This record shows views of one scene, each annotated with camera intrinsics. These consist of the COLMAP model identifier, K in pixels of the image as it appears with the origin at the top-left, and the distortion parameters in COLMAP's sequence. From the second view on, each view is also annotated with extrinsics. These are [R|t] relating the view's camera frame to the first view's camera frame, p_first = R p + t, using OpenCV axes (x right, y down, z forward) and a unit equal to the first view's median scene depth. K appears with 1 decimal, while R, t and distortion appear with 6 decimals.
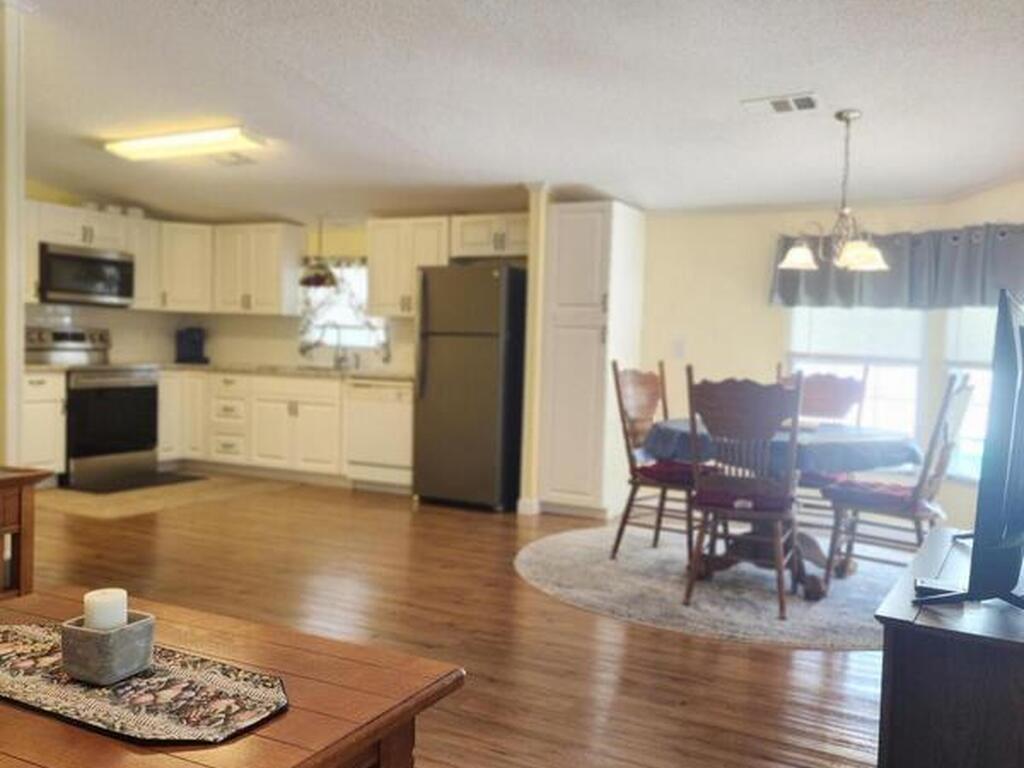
lens RADIAL K [[902.3, 0, 514.2], [0, 902.3, 388.5], [0, 0, 1]] dist [0.085582, -0.112125]
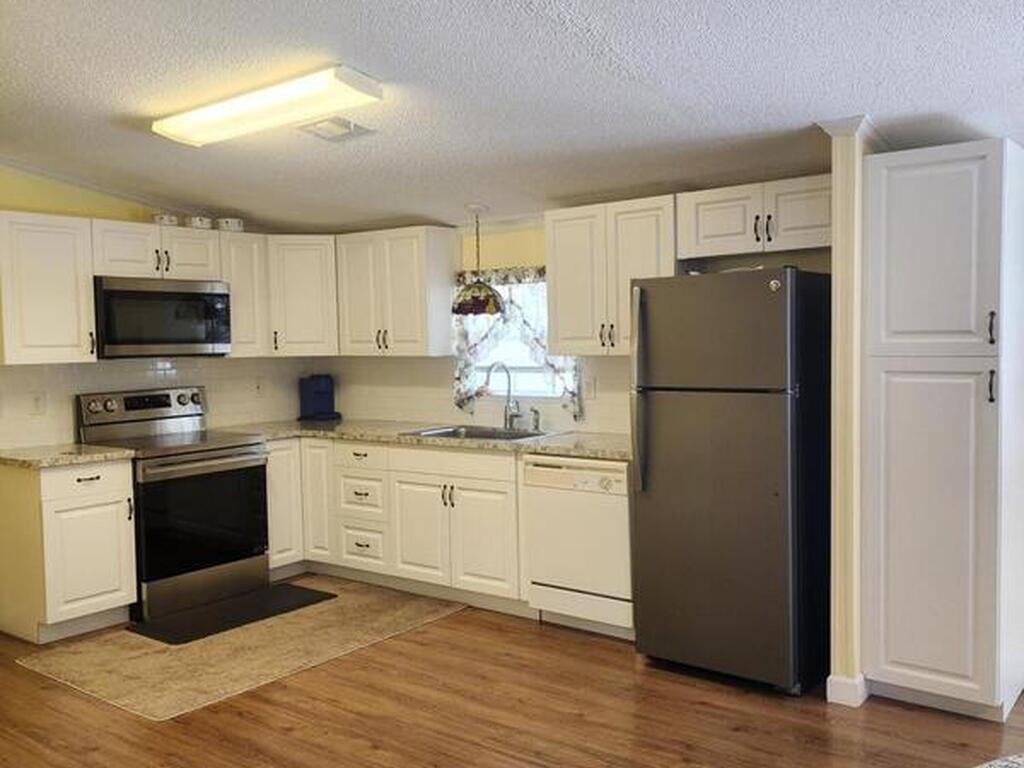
lens RADIAL K [[902.3, 0, 514.1], [0, 902.3, 391.8], [0, 0, 1]] dist [0.085582, -0.112125]
pose [[0.981884, -0.034868, -0.186249, -0.064322], [0.036328, 0.999330, 0.004432, -0.056674], [0.185969, -0.011118, 0.982493, 0.336206]]
